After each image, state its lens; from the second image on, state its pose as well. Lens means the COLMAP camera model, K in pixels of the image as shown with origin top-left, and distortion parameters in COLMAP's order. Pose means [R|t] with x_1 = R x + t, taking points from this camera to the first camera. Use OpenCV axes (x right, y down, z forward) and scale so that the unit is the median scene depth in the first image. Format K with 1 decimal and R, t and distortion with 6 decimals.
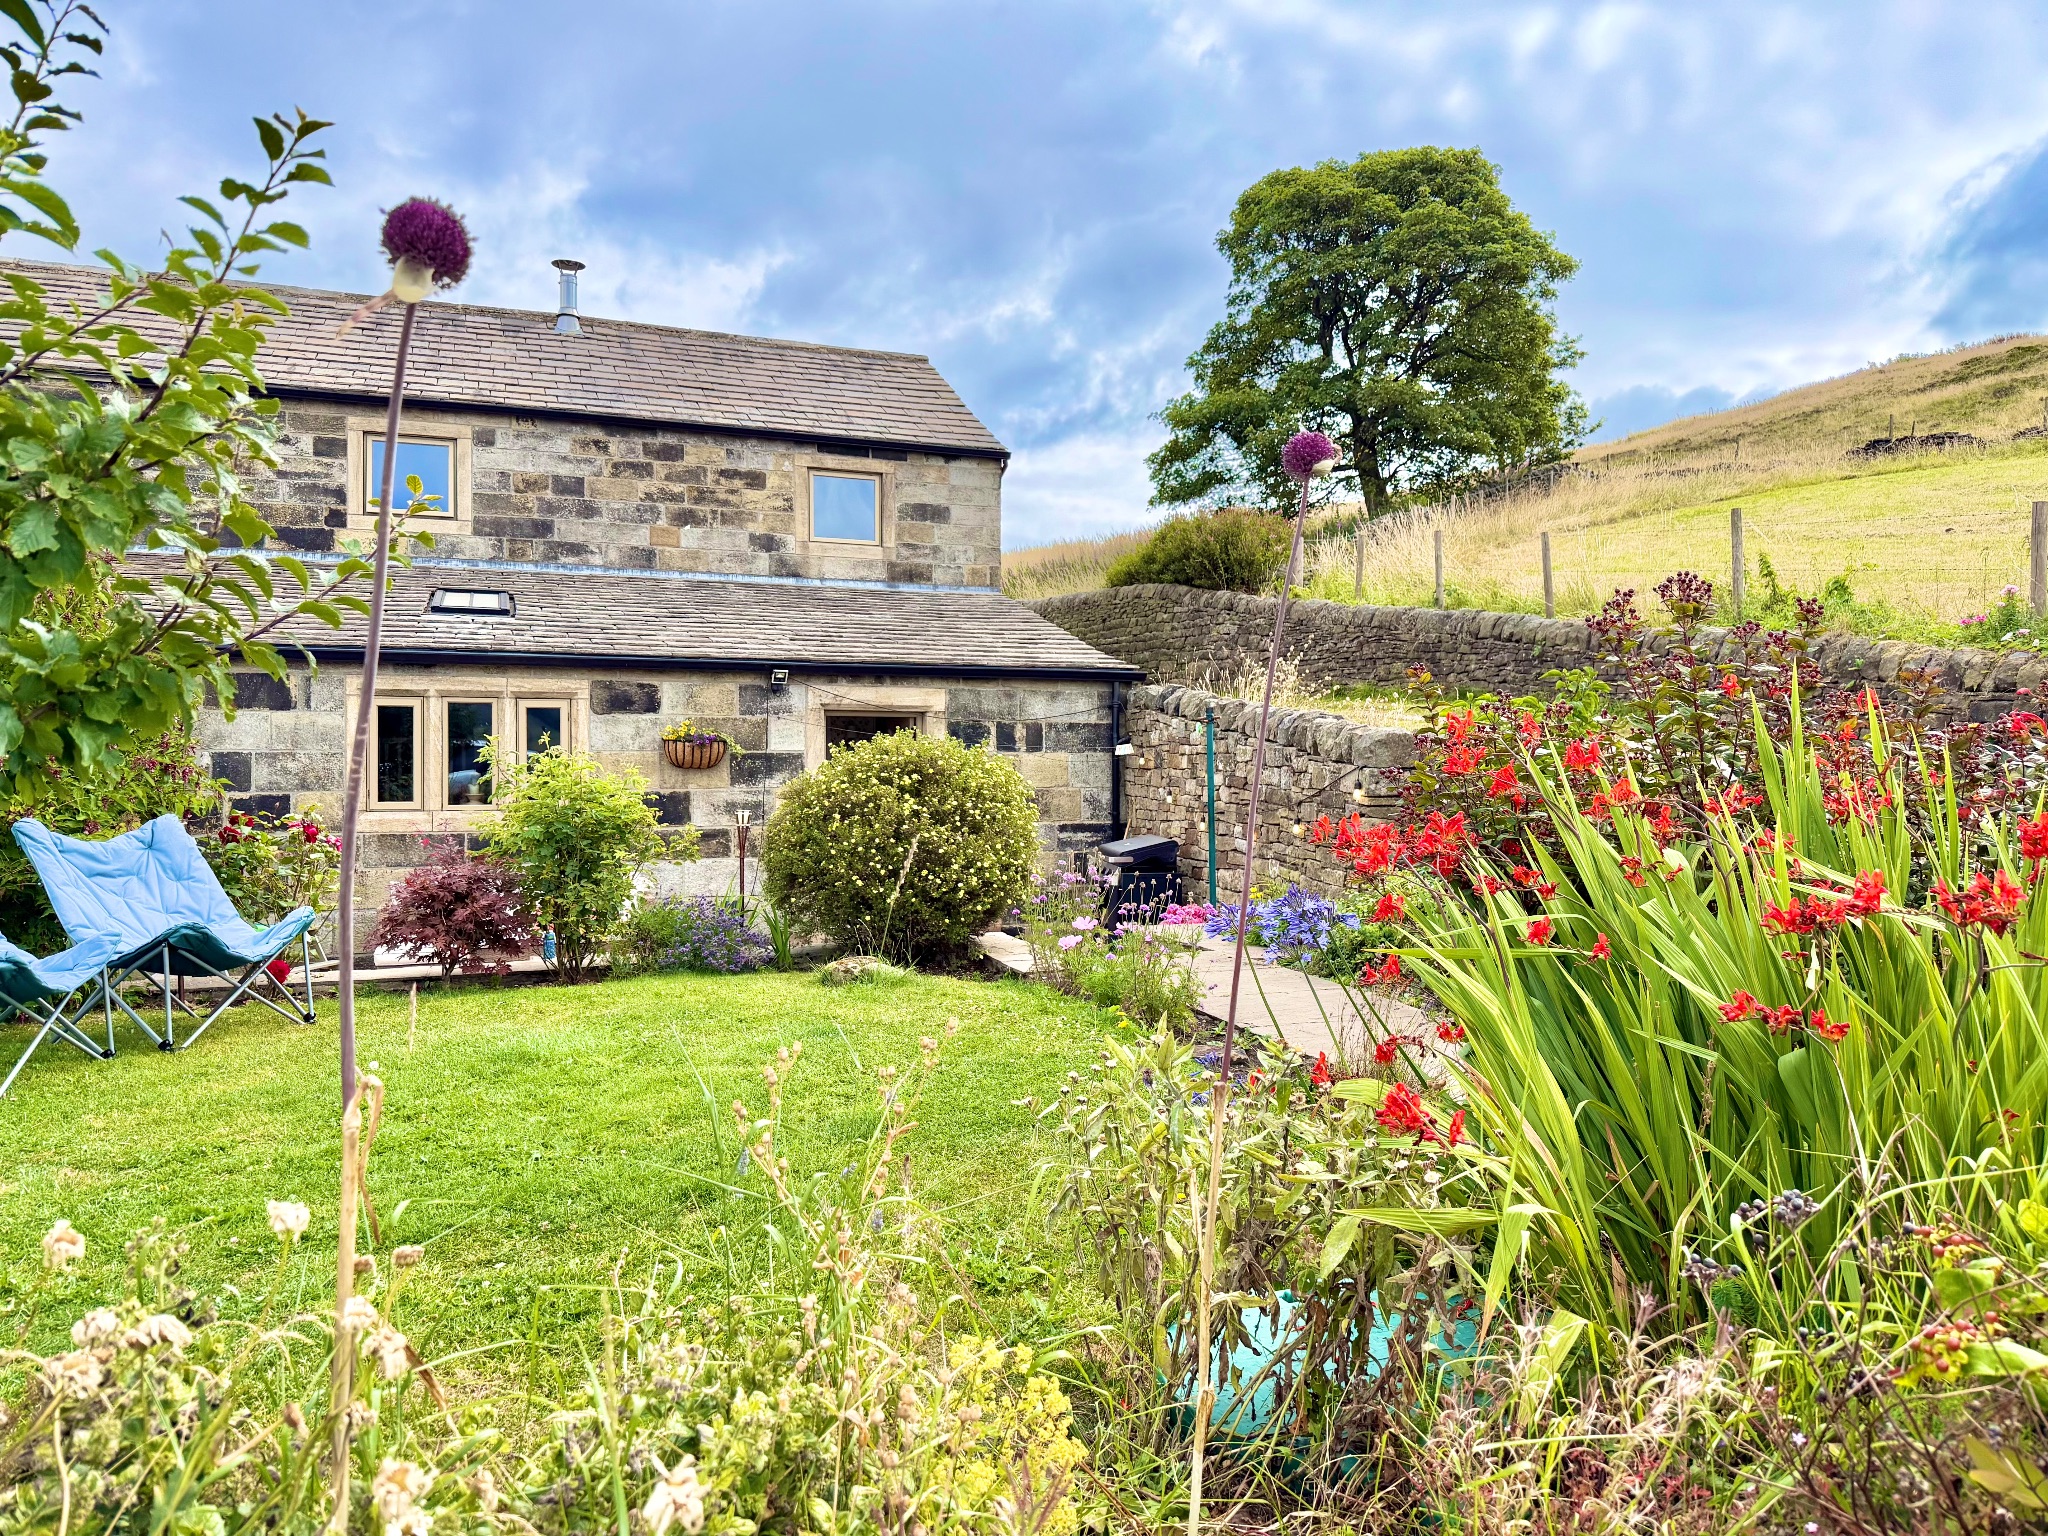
lens RADIAL K [[1467.7, 0, 1033.9], [0, 1467.7, 778.2], [0, 0, 1]] dist [0.022330, -0.041939]
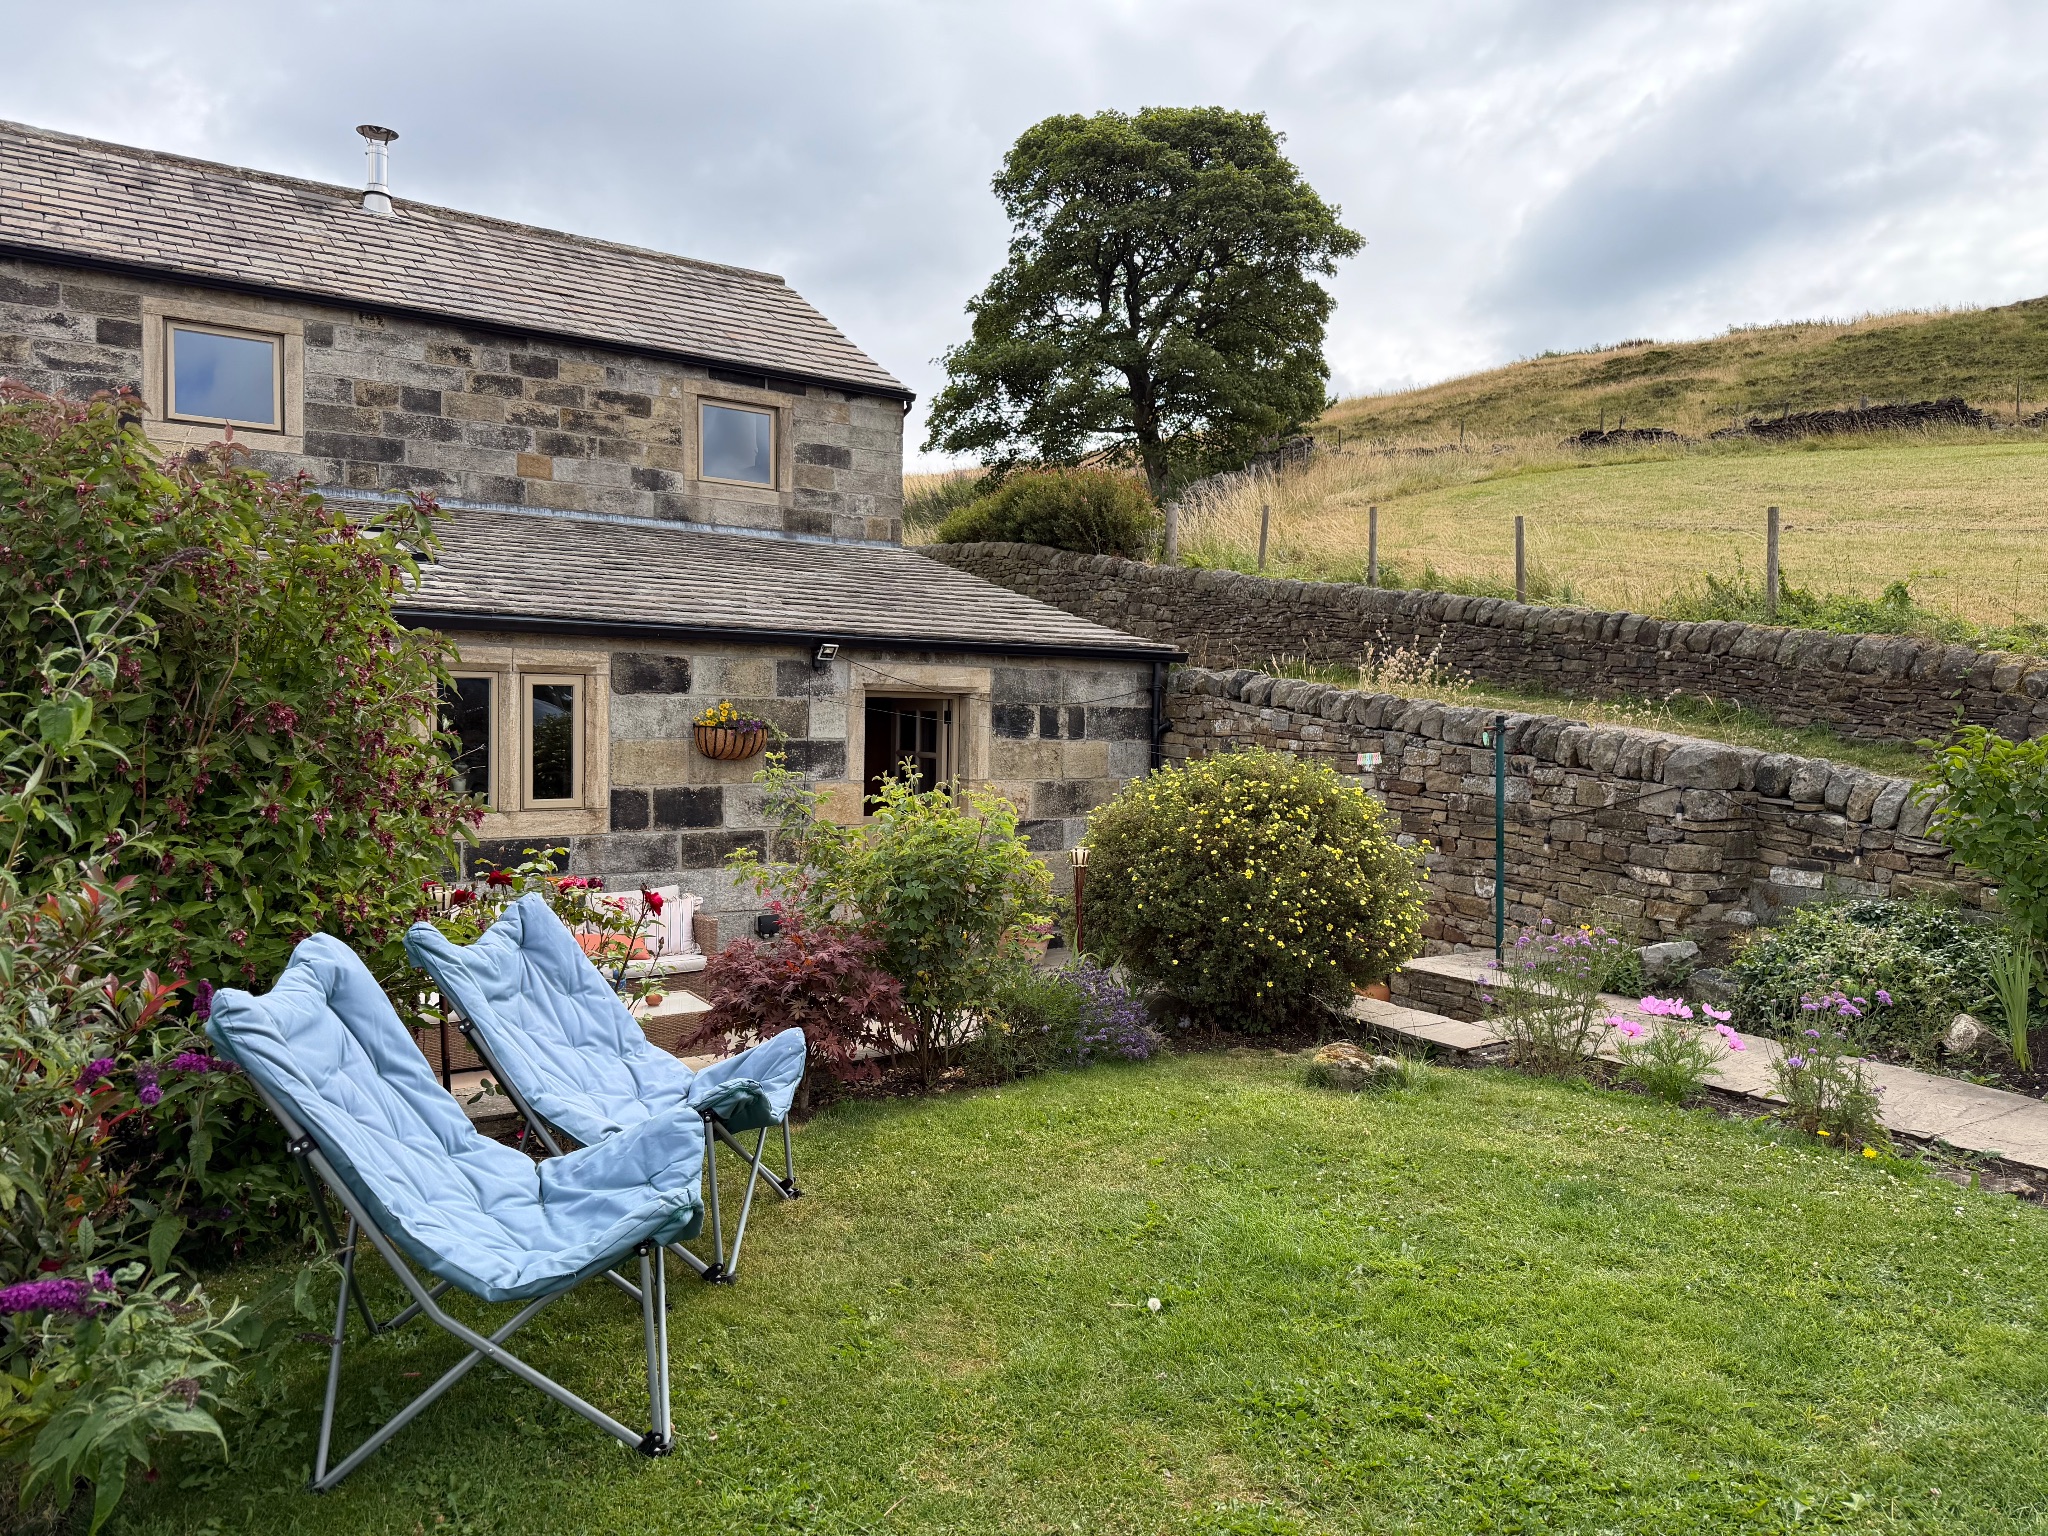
lens RADIAL K [[1467.7, 0, 1042.4], [0, 1467.7, 778.2], [0, 0, 1]] dist [0.022330, -0.041939]
pose [[0.970974, 0.004951, 0.239132, -0.169041], [-0.013565, 0.999317, 0.034387, -0.017873], [-0.238798, -0.036632, 0.970378, 0.097268]]
